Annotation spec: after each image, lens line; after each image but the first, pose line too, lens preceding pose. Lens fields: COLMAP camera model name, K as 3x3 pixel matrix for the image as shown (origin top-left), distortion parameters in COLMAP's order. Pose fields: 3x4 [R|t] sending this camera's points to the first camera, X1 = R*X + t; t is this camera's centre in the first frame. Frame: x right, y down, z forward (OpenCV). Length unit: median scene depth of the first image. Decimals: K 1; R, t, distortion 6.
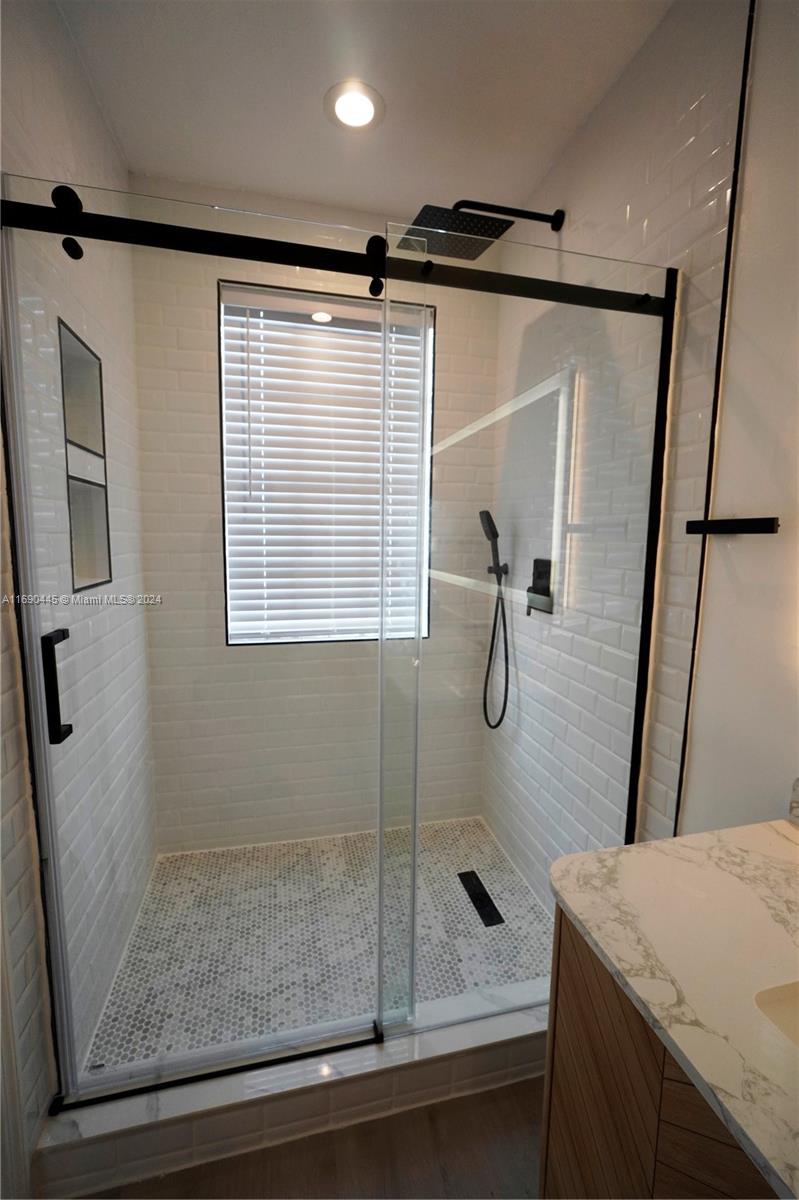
lens RADIAL K [[504.8, 0, 401.2], [0, 504.8, 595.5], [0, 0, 1]] dist [-0.003794, -0.000221]
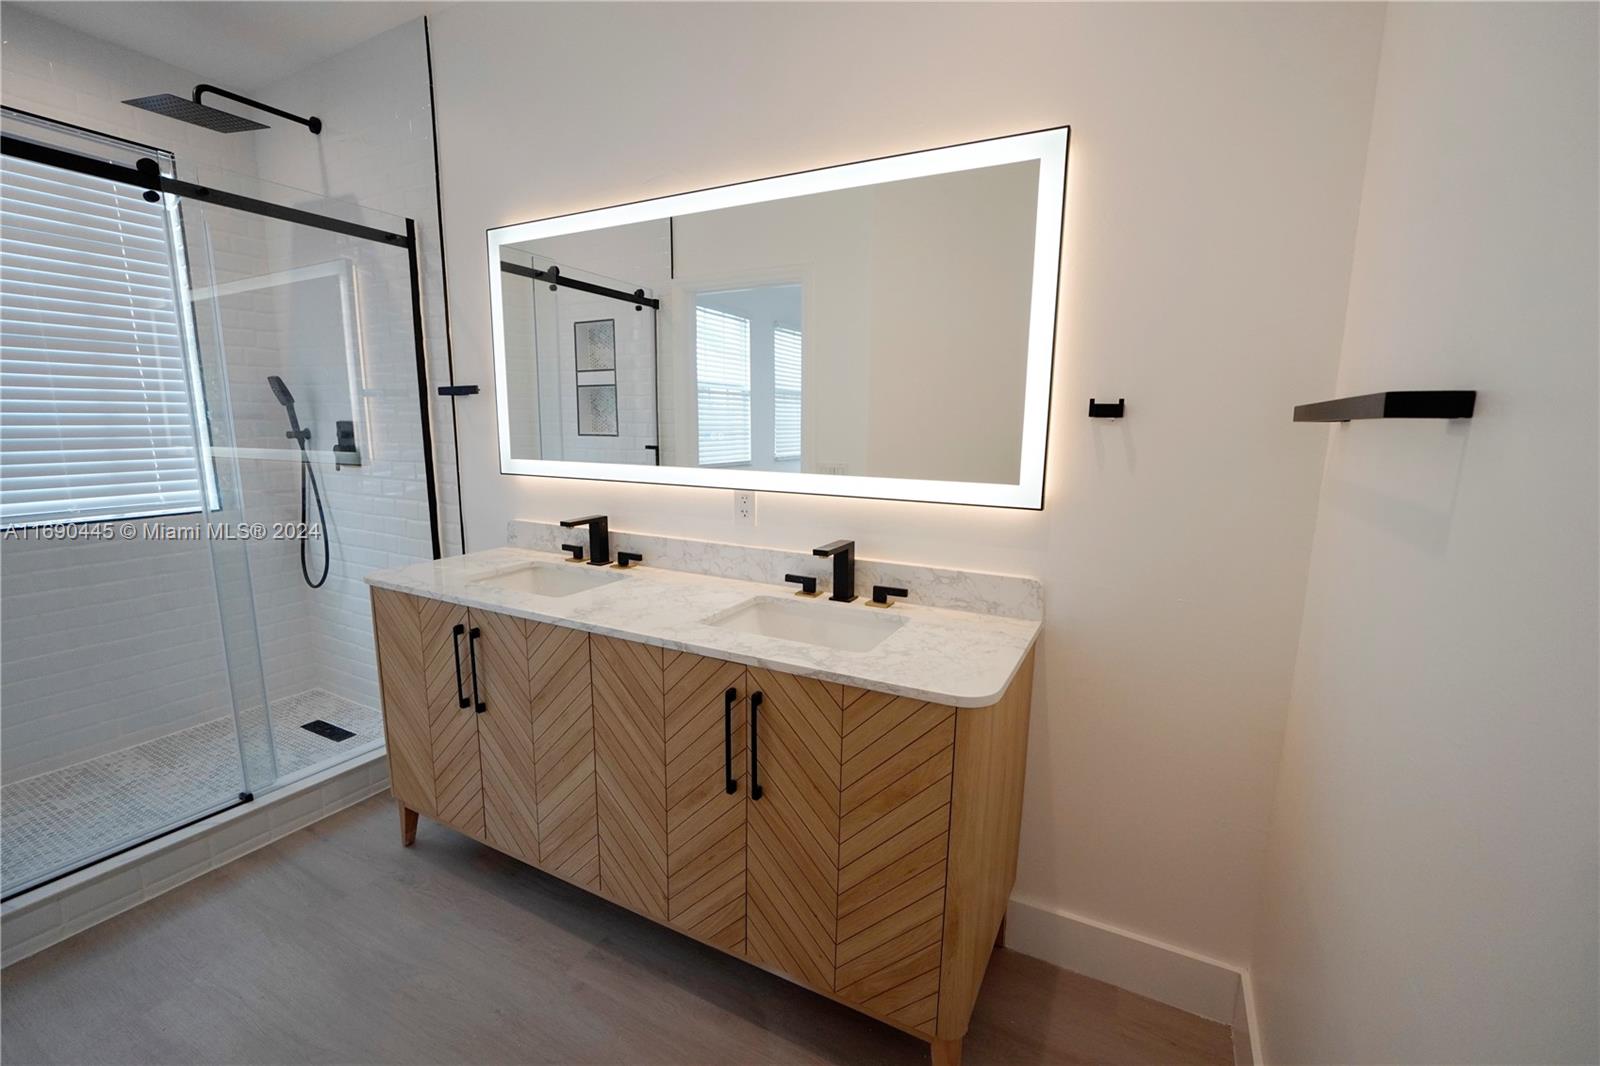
lens RADIAL K [[673.0, 0, 804.7], [0, 673.0, 532.1], [0, 0, 1]] dist [-0.003794, -0.000221]
pose [[0.664615, -0.127849, 0.736167, -0.179634], [0.094303, 0.991727, 0.087095, 0.142078], [-0.741211, 0.011538, 0.671173, -0.786807]]
